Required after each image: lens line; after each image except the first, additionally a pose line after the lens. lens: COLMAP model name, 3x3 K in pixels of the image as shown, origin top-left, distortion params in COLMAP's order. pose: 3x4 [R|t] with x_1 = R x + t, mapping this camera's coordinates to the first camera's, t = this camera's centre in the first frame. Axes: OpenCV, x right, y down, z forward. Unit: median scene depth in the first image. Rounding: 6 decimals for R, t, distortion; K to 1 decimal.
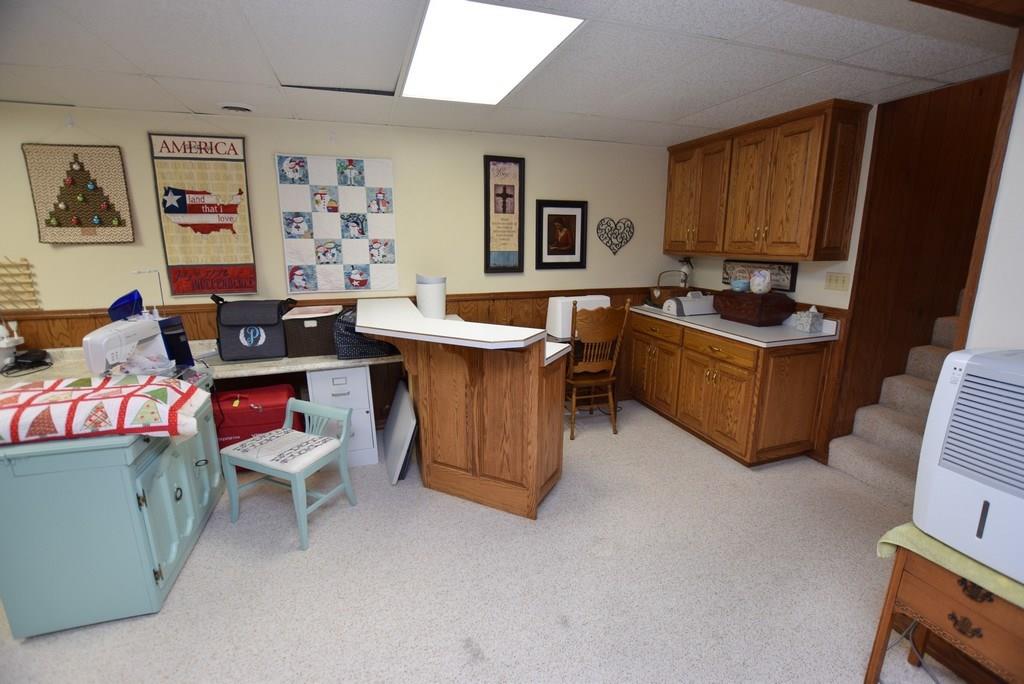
lens RADIAL K [[449.6, 0, 513.7], [0, 449.6, 345.0], [0, 0, 1]] dist [-0.027846, 0.001355]
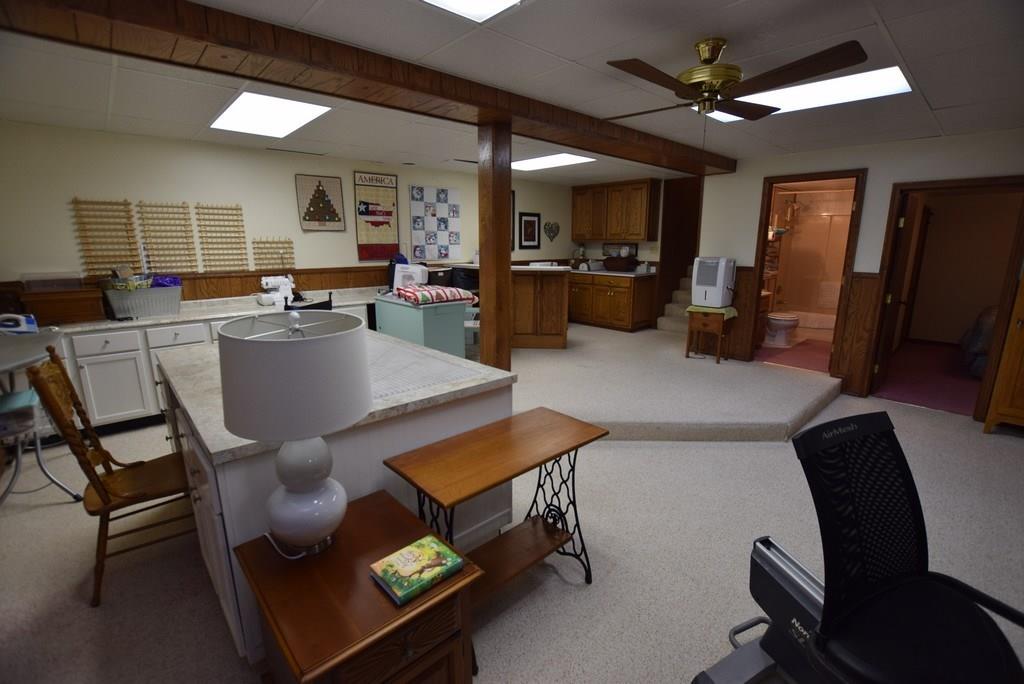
lens RADIAL K [[449.6, 0, 514.9], [0, 449.6, 340.3], [0, 0, 1]] dist [-0.027846, 0.001355]
pose [[0.913404, -0.086296, 0.397801, -0.902112], [0.092355, 0.995718, 0.003944, 0.244904], [-0.396438, 0.033136, 0.917463, -0.849157]]
